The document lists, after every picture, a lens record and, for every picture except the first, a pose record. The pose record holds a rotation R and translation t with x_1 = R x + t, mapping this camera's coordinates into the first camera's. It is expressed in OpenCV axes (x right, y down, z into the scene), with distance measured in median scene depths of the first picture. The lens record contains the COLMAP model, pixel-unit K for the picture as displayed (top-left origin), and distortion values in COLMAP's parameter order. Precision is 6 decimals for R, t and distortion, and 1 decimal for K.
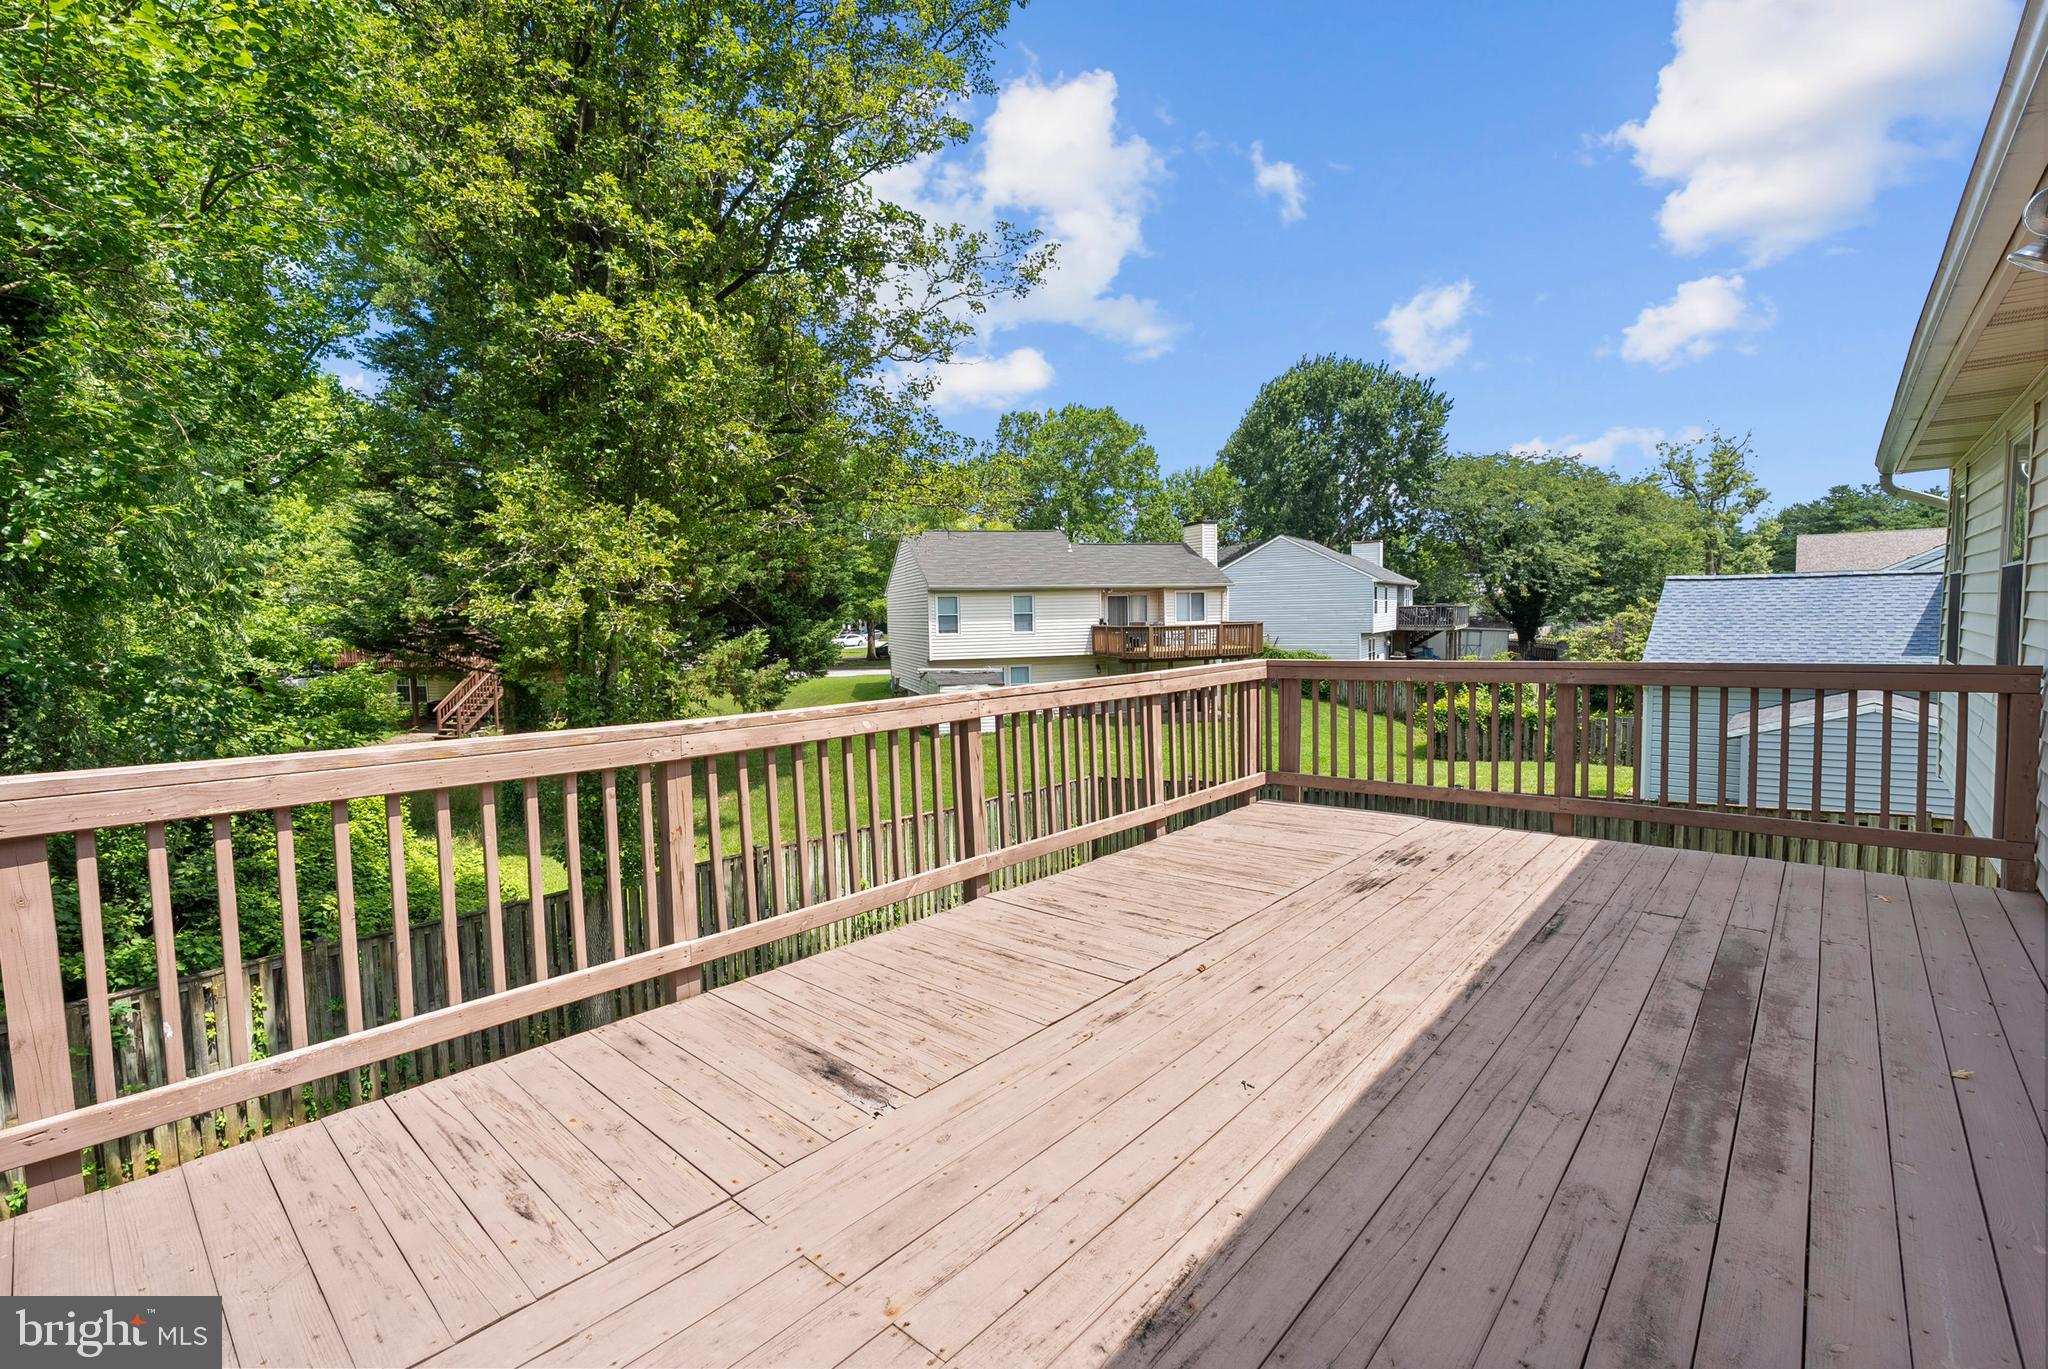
lens RADIAL K [[926.0, 0, 1002.9], [0, 926.0, 680.8], [0, 0, 1]] dist [-0.004444, 0.000071]
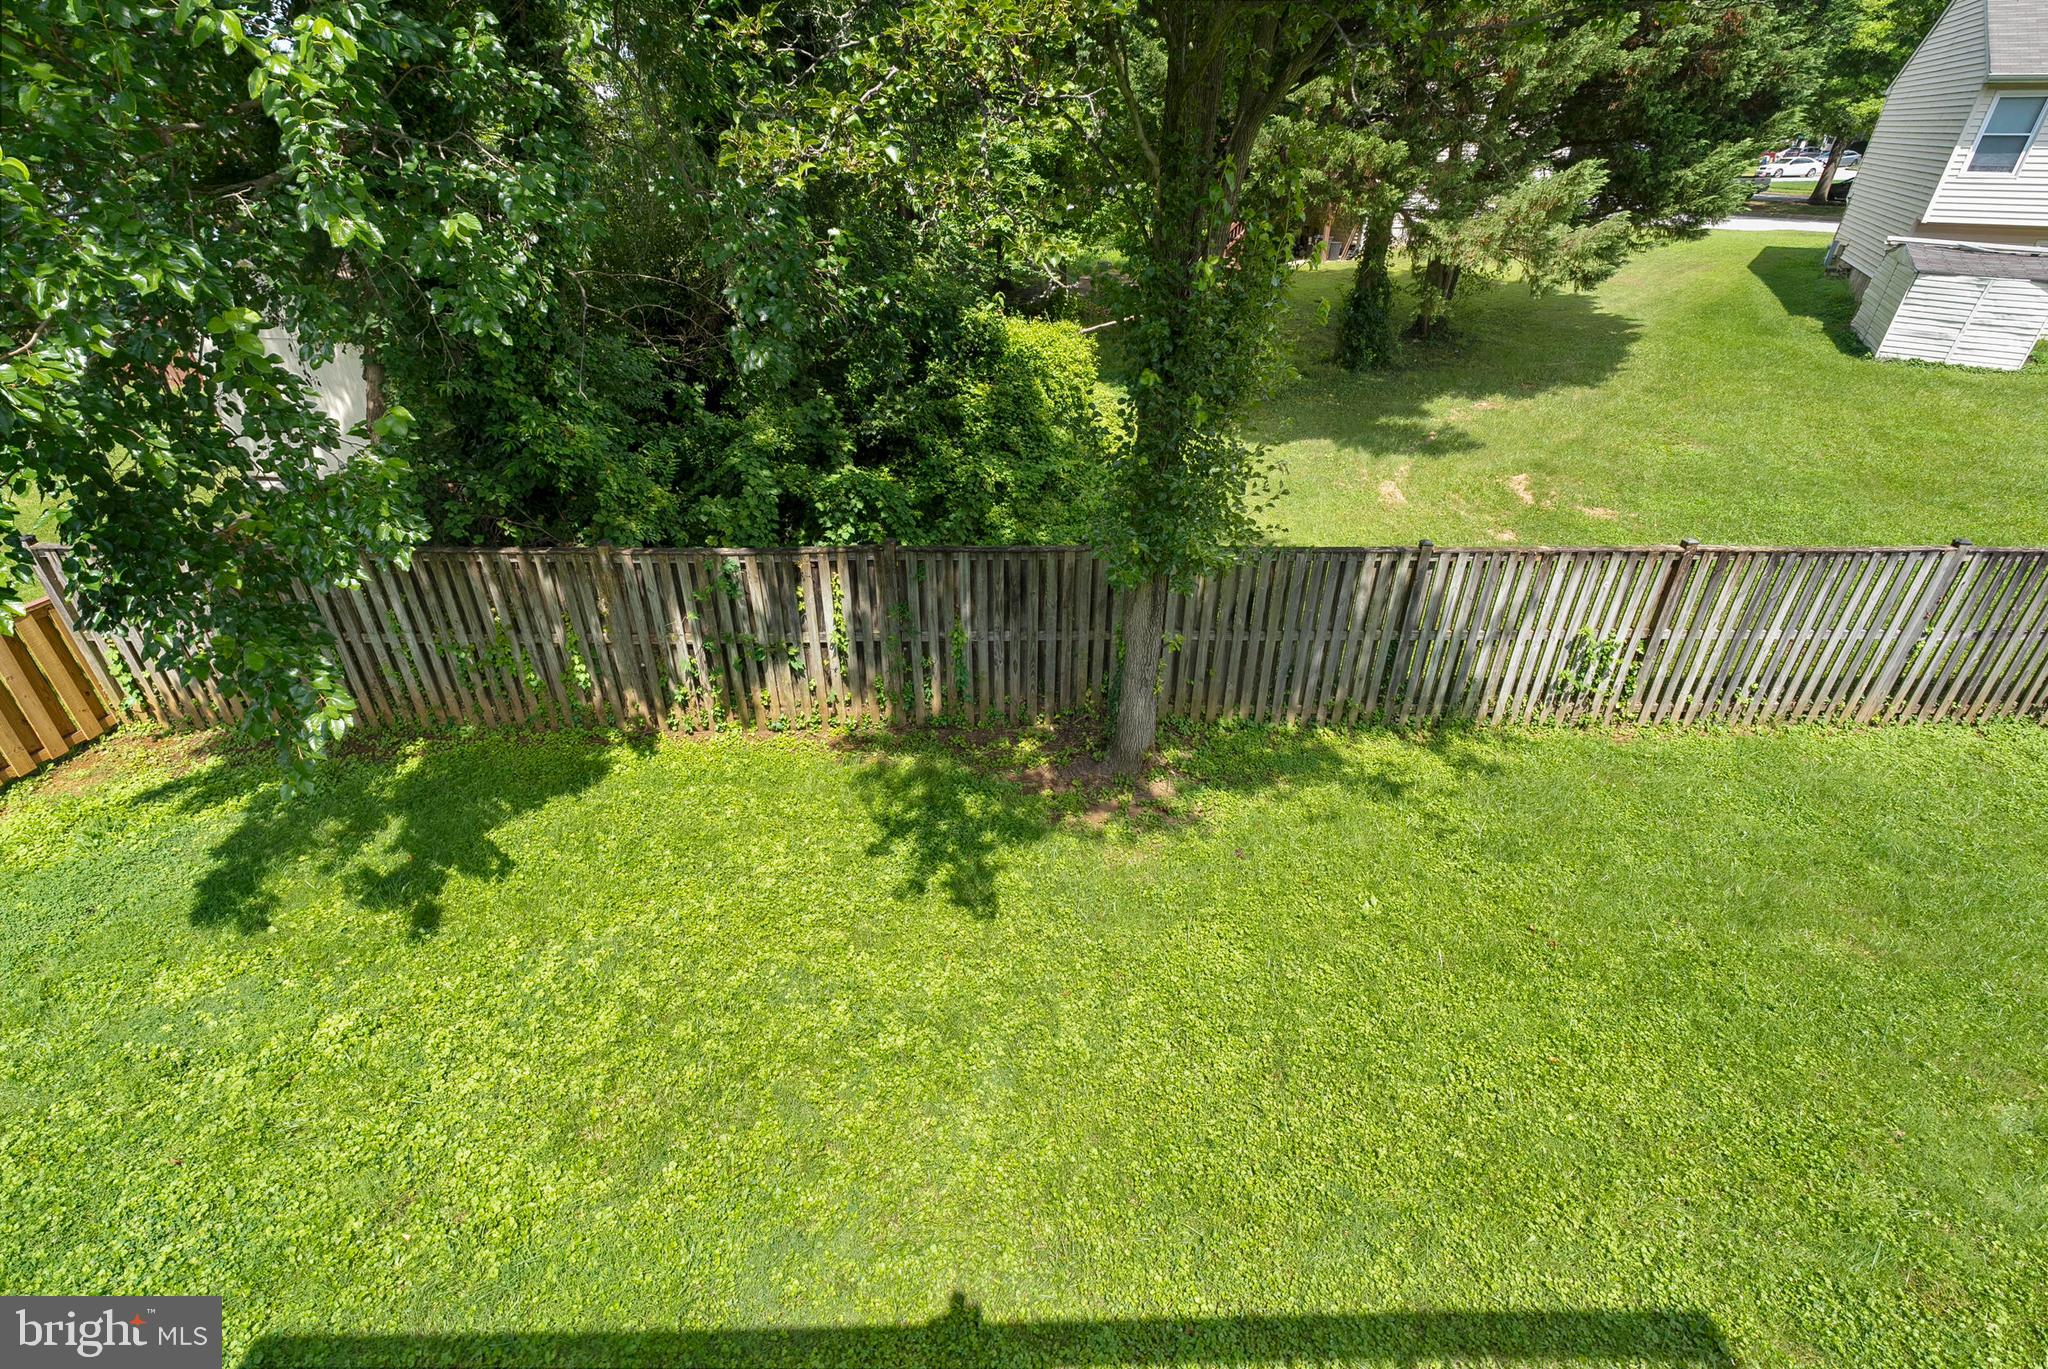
lens RADIAL K [[926.0, 0, 1007.8], [0, 926.0, 673.6], [0, 0, 1]] dist [-0.004444, 0.000071]
pose [[0.691185, 0.379479, -0.615028, -0.013974], [-0.060221, 0.878325, 0.474257, -0.015688], [0.720165, -0.290761, 0.629937, 0.154357]]
